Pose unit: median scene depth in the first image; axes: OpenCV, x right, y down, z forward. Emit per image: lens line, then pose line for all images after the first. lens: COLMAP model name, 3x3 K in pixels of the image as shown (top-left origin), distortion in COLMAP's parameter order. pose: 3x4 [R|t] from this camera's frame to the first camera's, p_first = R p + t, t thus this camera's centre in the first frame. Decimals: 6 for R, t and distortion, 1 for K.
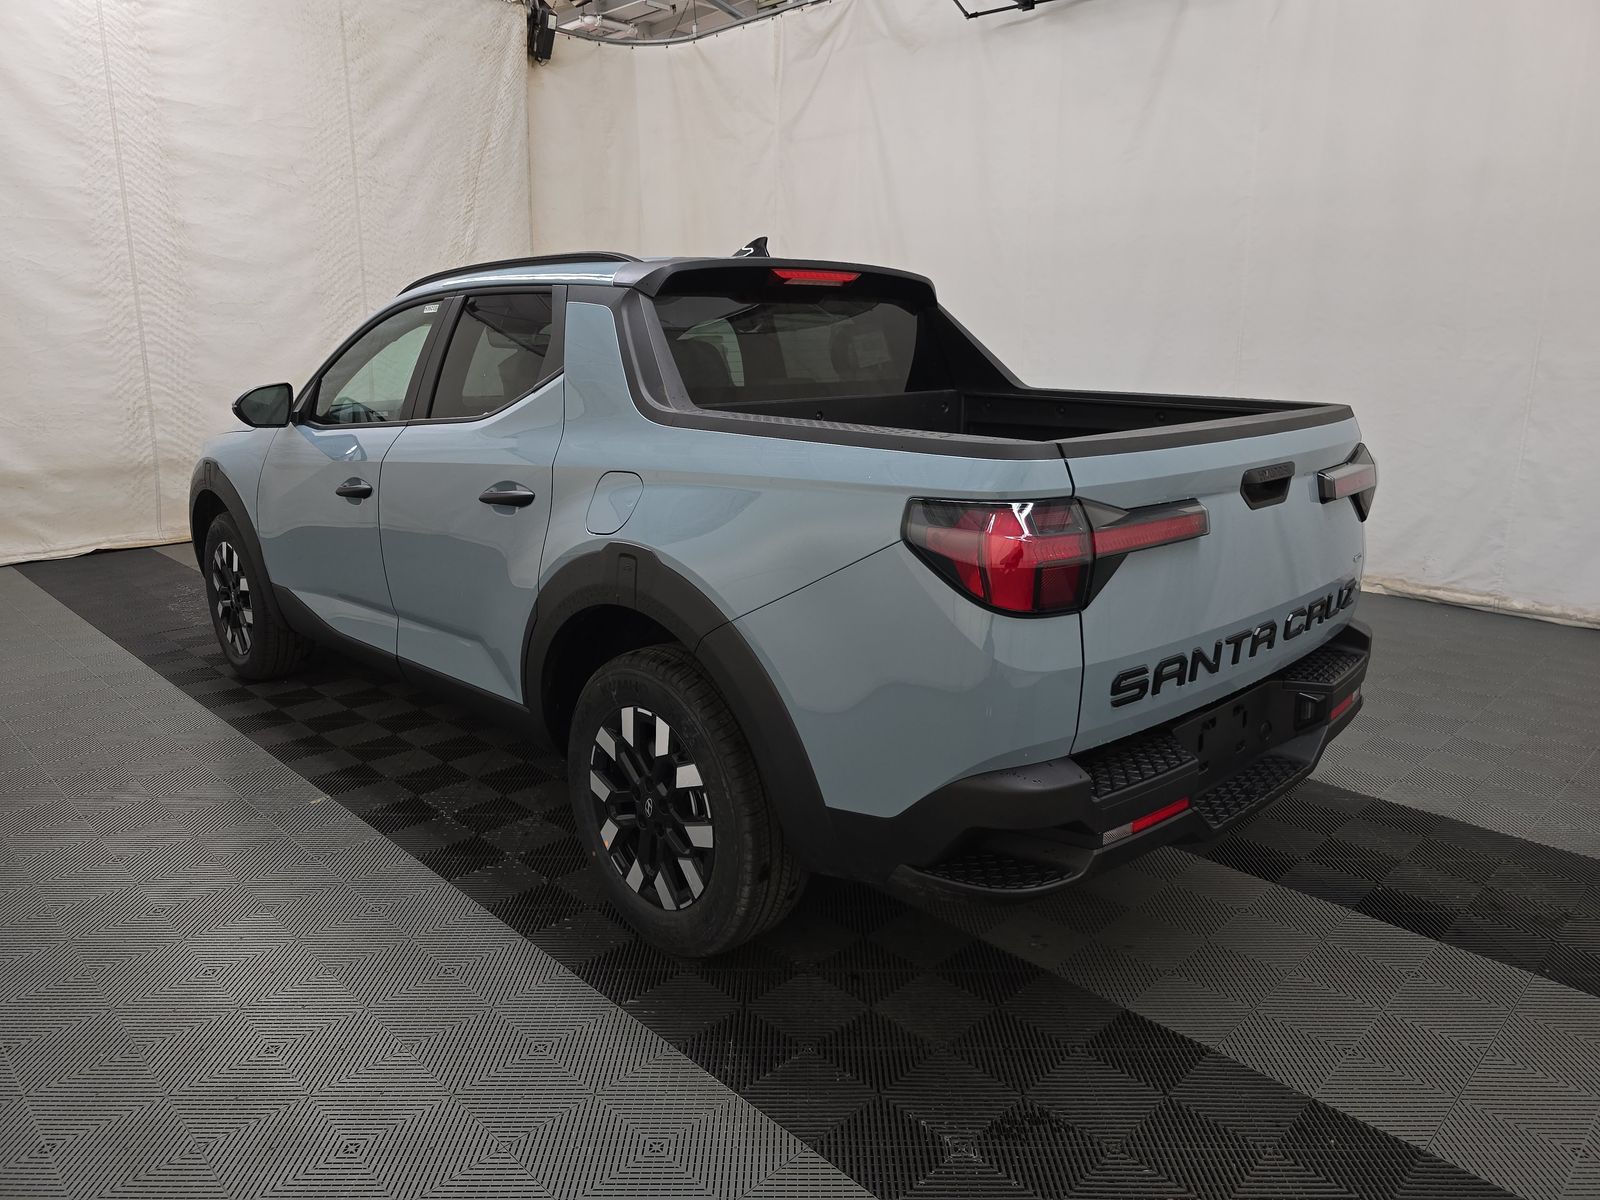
lens RADIAL K [[1071.5, 0, 792.5], [0, 1071.5, 600.2], [0, 0, 1]] dist [0.040003, -0.031637]
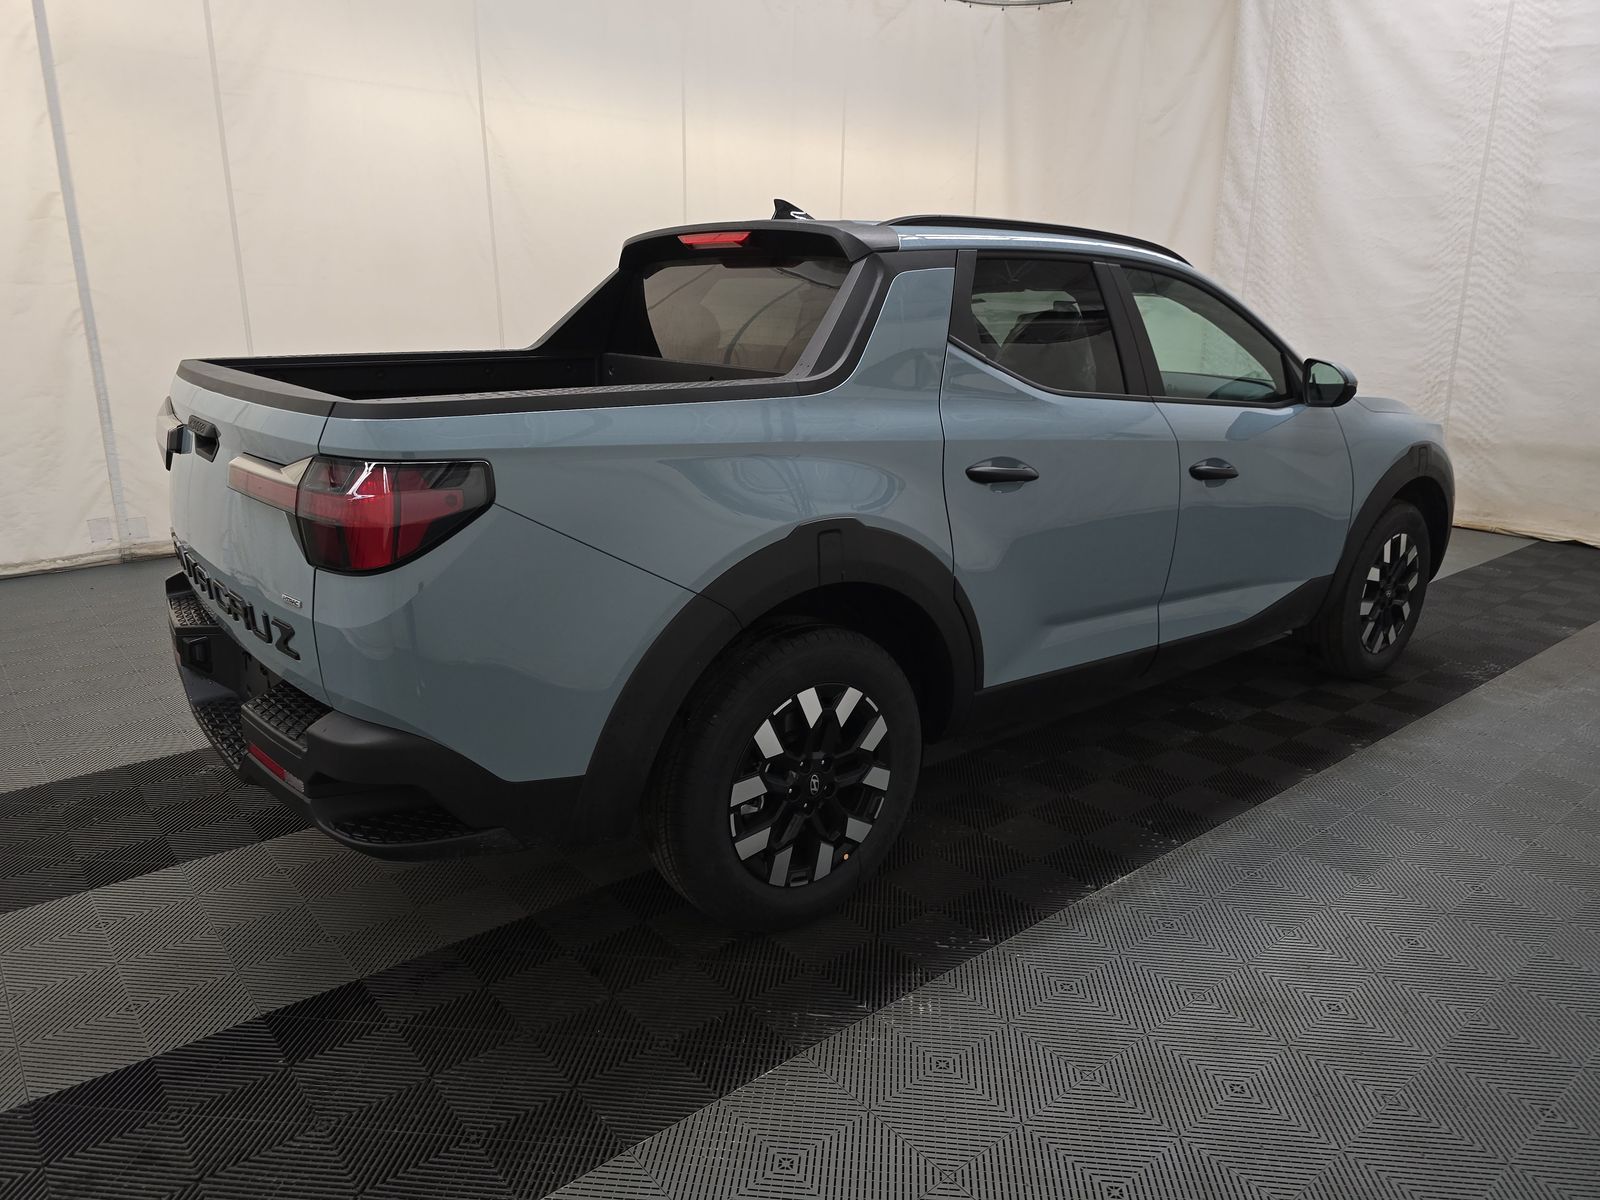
lens RADIAL K [[1071.5, 0, 792.5], [0, 1071.5, 600.2], [0, 0, 1]] dist [0.040003, -0.031637]
pose [[-0.092175, 0.269788, -0.958498, 0.462221], [-0.253351, 0.924563, 0.284600, -0.127962], [0.962973, 0.269069, -0.016870, 0.511539]]
